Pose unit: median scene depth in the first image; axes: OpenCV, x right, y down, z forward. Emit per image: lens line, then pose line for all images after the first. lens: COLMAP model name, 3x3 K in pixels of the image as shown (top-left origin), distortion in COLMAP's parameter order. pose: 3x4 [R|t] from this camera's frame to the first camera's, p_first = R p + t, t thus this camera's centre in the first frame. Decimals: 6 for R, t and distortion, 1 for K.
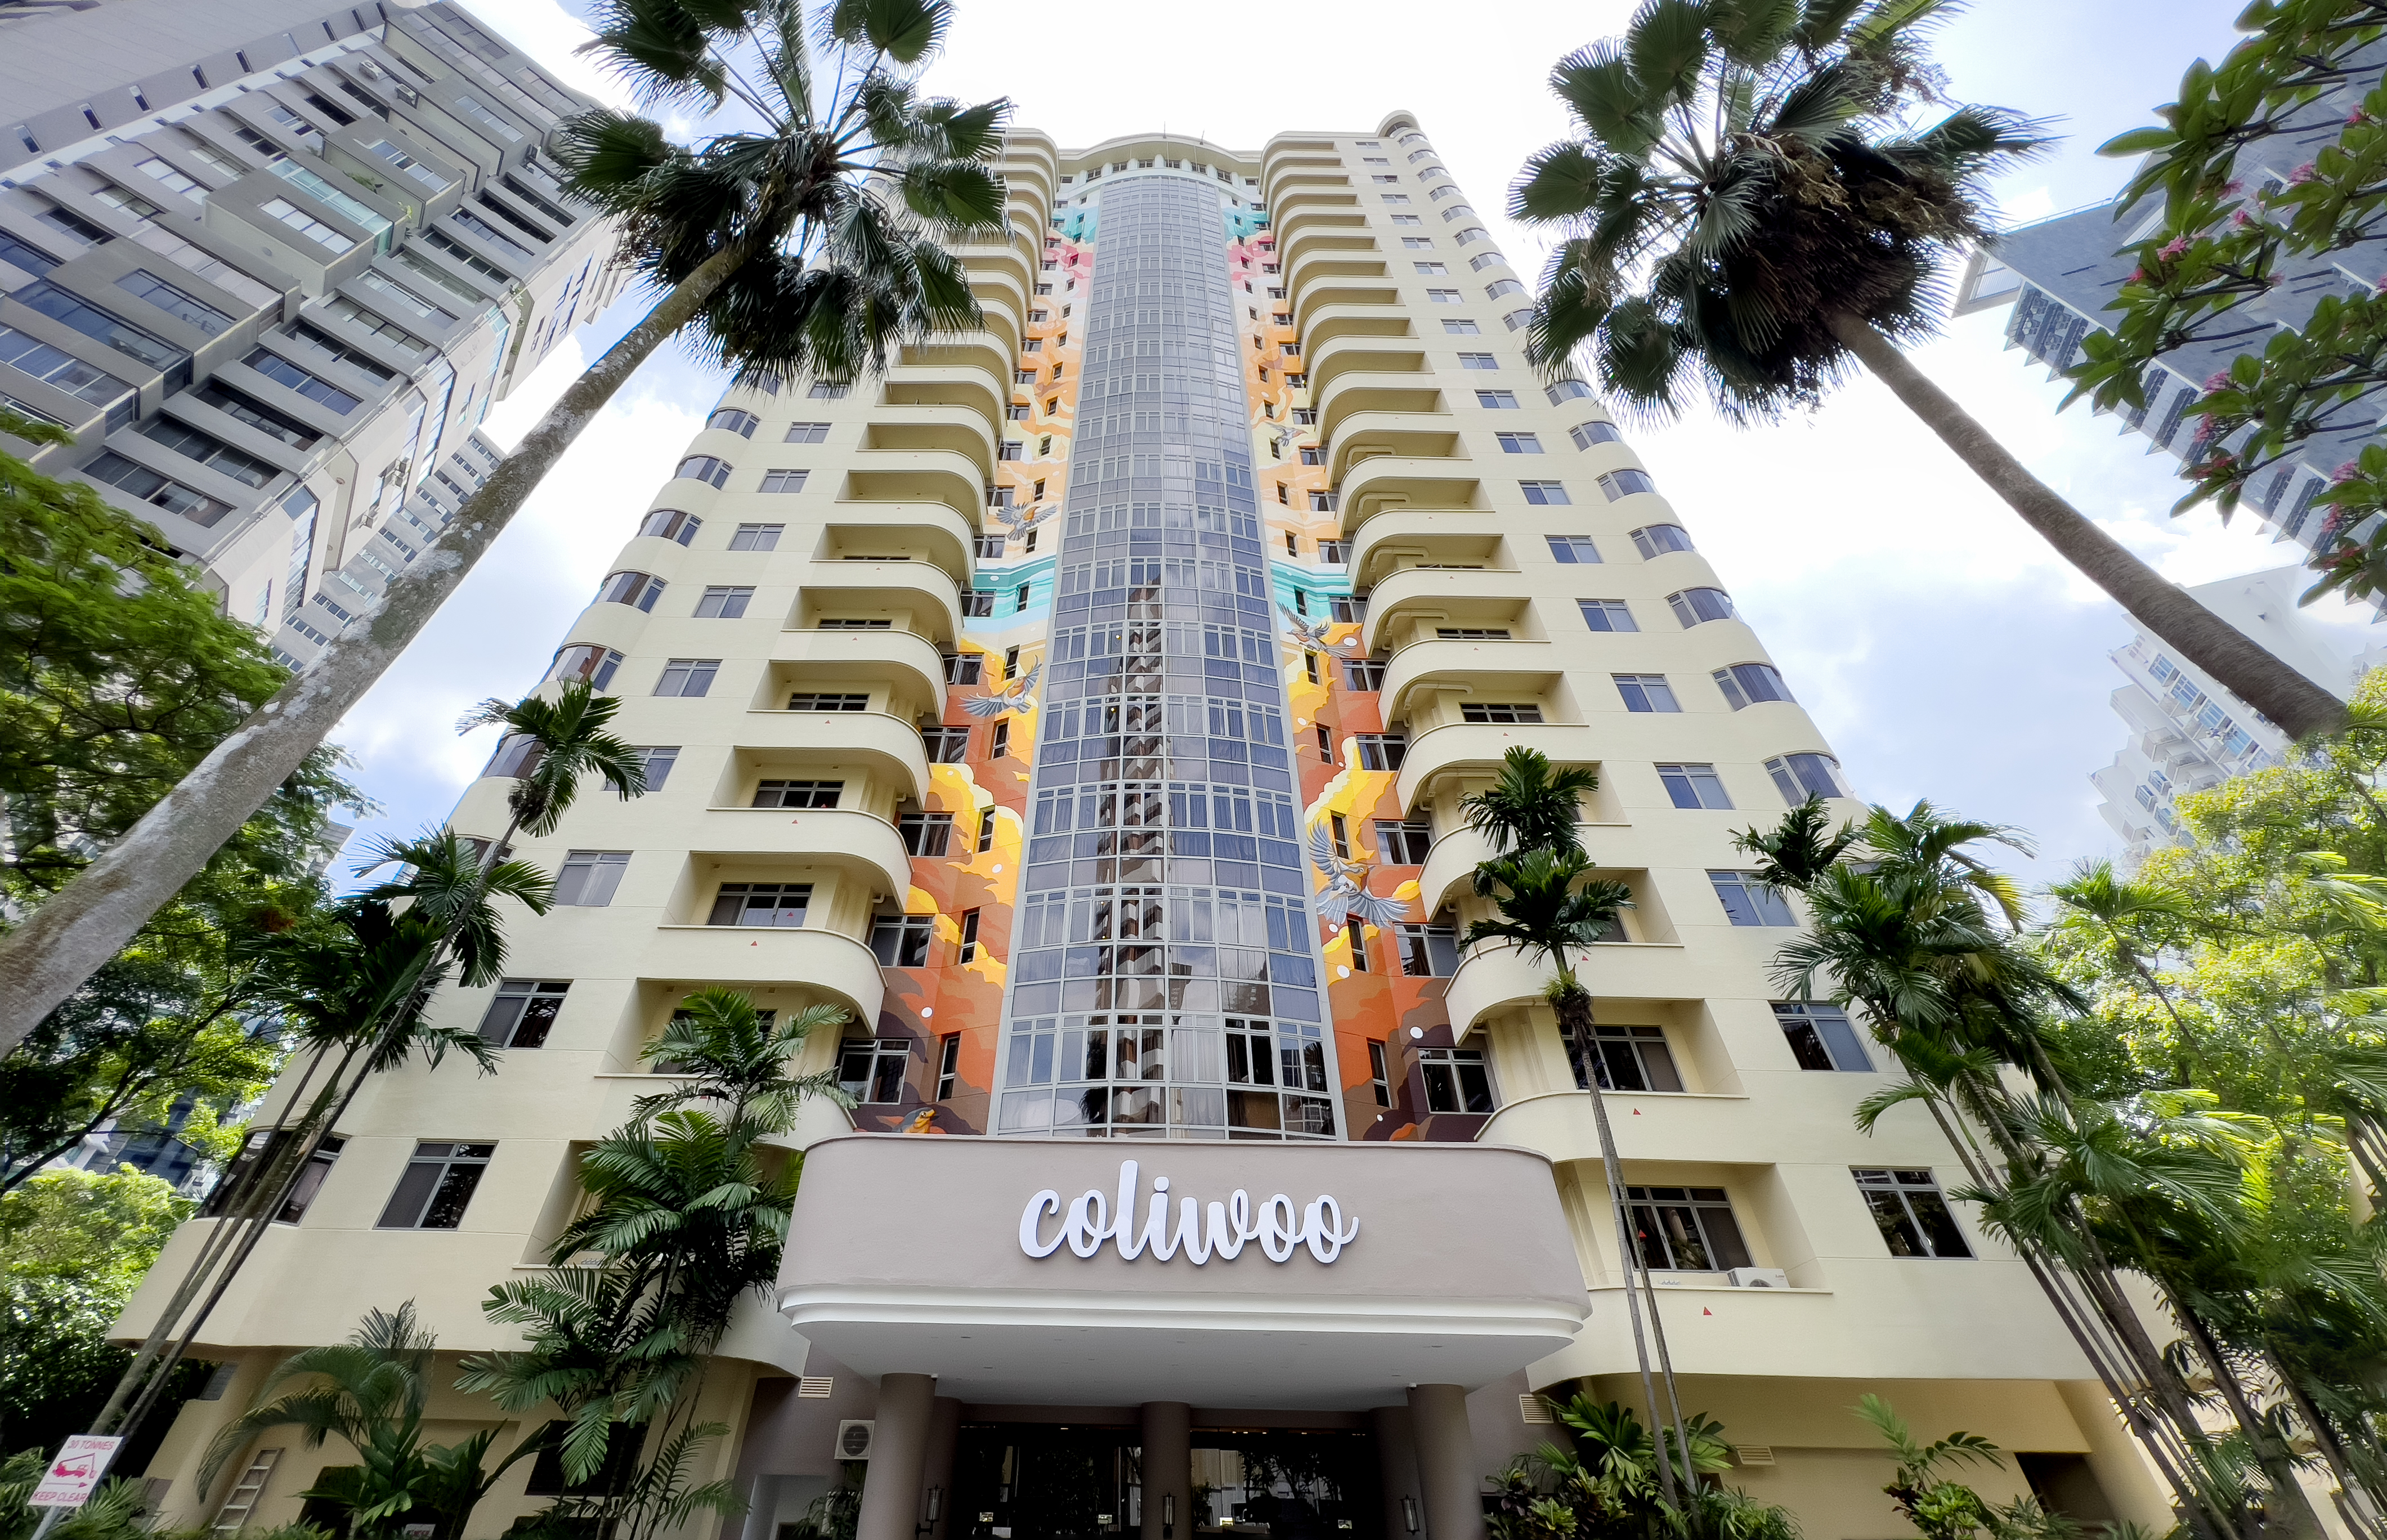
lens RADIAL K [[916.6, 0, 1133.0], [0, 916.6, 762.9], [0, 0, 1]] dist [0.000770, 0.000024]
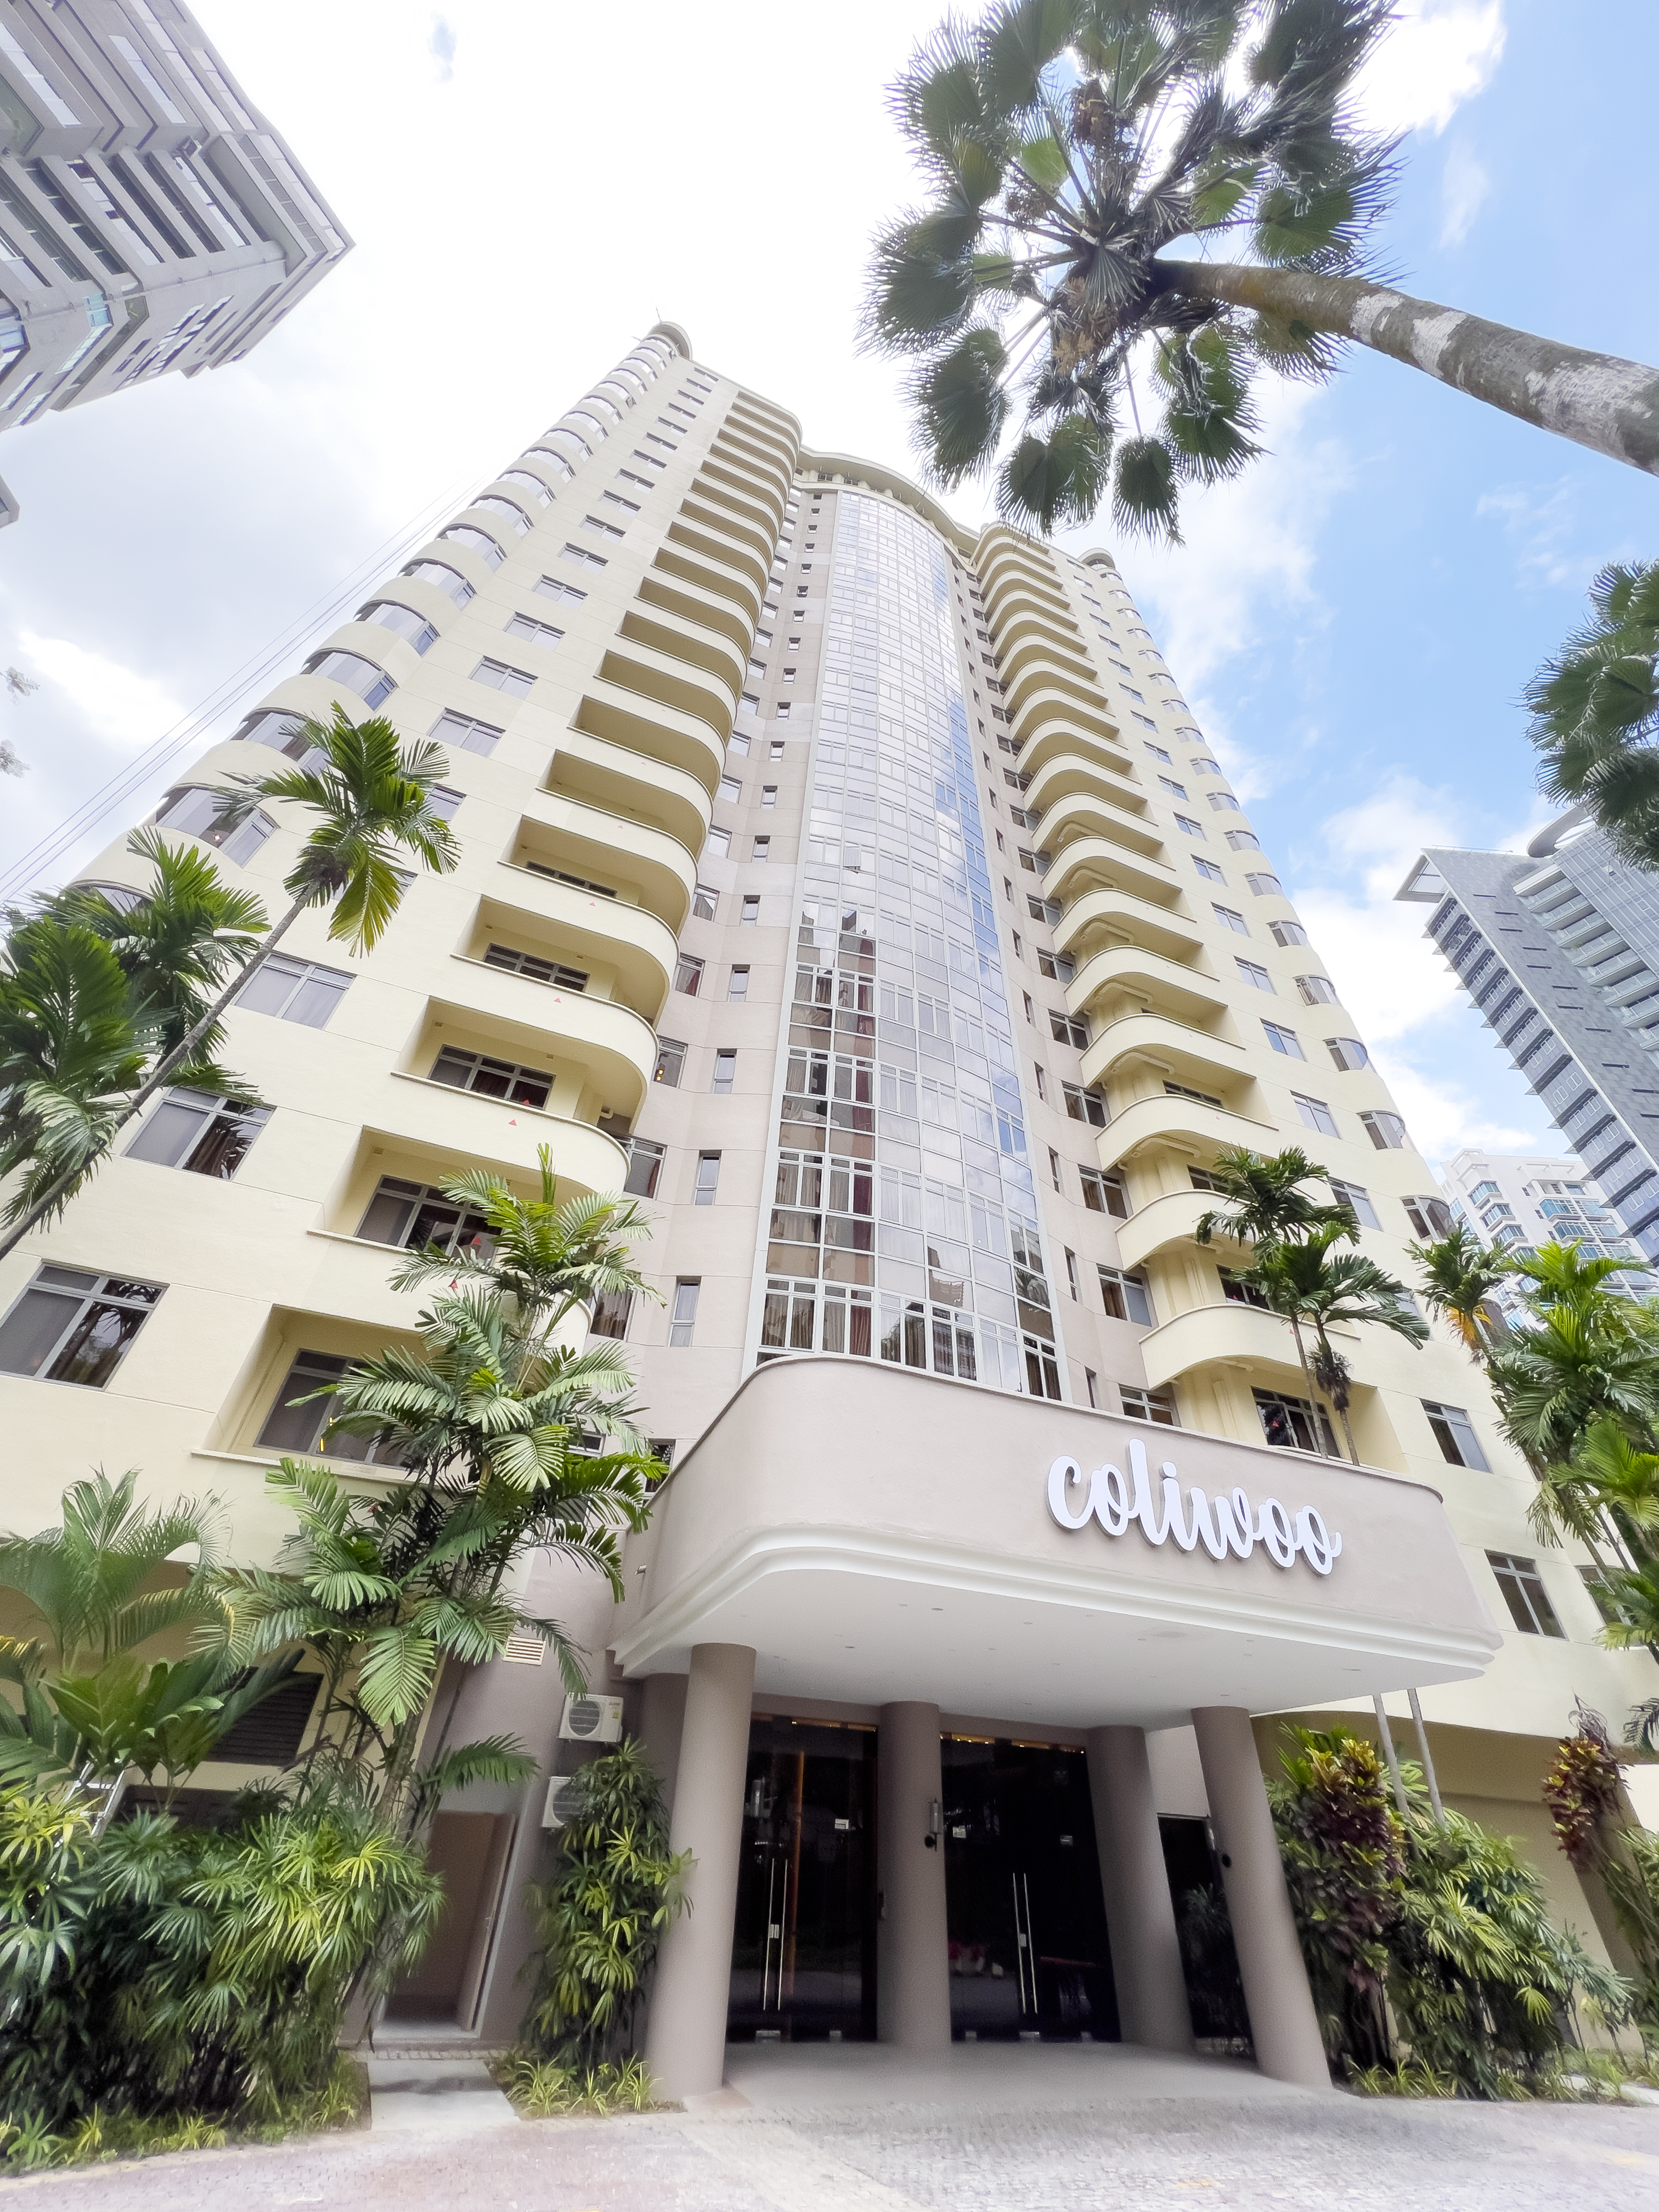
lens RADIAL K [[889.4, 0, 829.5], [0, 889.4, 1106.0], [0, 0, 1]] dist [-0.001681, 0.000012]
pose [[0.926879, 0.261844, 0.268947, -0.427423], [-0.263244, 0.964214, -0.031526, 0.154078], [-0.267577, -0.041578, 0.962639, 0.168183]]
